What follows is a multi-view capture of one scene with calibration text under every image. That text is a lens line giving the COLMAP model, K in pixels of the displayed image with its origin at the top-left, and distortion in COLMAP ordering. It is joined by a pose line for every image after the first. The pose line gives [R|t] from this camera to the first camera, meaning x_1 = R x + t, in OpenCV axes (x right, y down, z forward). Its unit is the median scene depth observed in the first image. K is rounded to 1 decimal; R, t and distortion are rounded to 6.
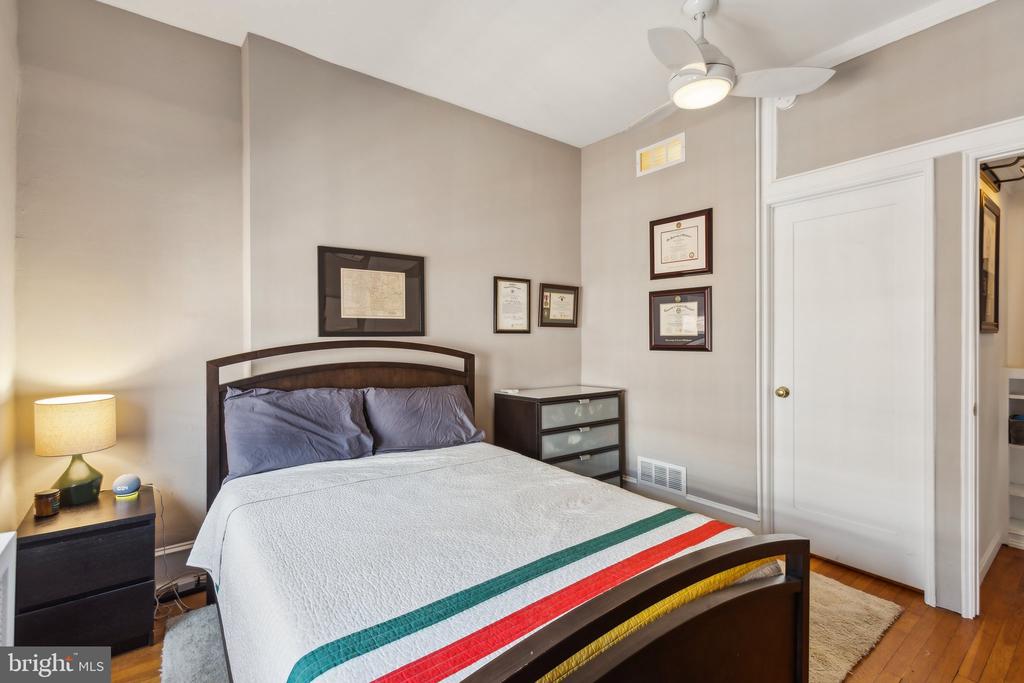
lens RADIAL K [[461.6, 0, 491.7], [0, 461.6, 344.3], [0, 0, 1]] dist [-0.001797, 0.004370]
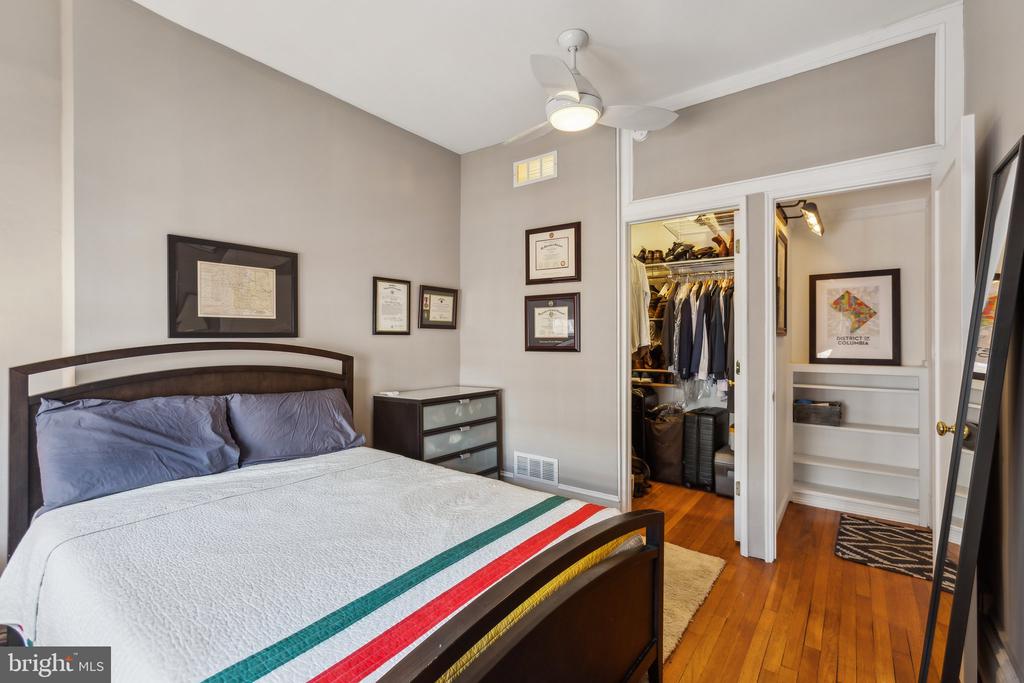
lens RADIAL K [[461.6, 0, 488.0], [0, 461.6, 344.4], [0, 0, 1]] dist [-0.001797, 0.004370]
pose [[0.964821, -0.001853, 0.262899, -0.023097], [0.002670, 0.999993, -0.002751, -0.000133], [-0.262892, 0.003357, 0.964819, -0.006270]]
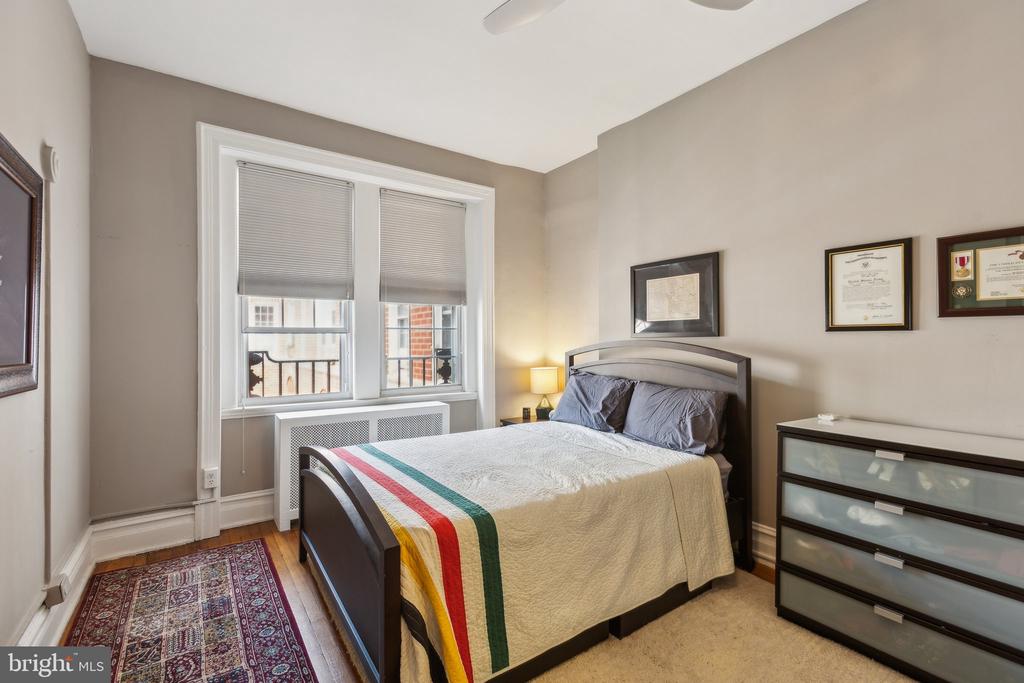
lens RADIAL K [[461.6, 0, 517.0], [0, 461.6, 336.3], [0, 0, 1]] dist [-0.001797, 0.004370]
pose [[-0.007857, -0.002518, -0.999966, 0.948368], [-0.009054, 0.999956, -0.002447, -0.013724], [0.999928, 0.009034, -0.007880, 0.719270]]
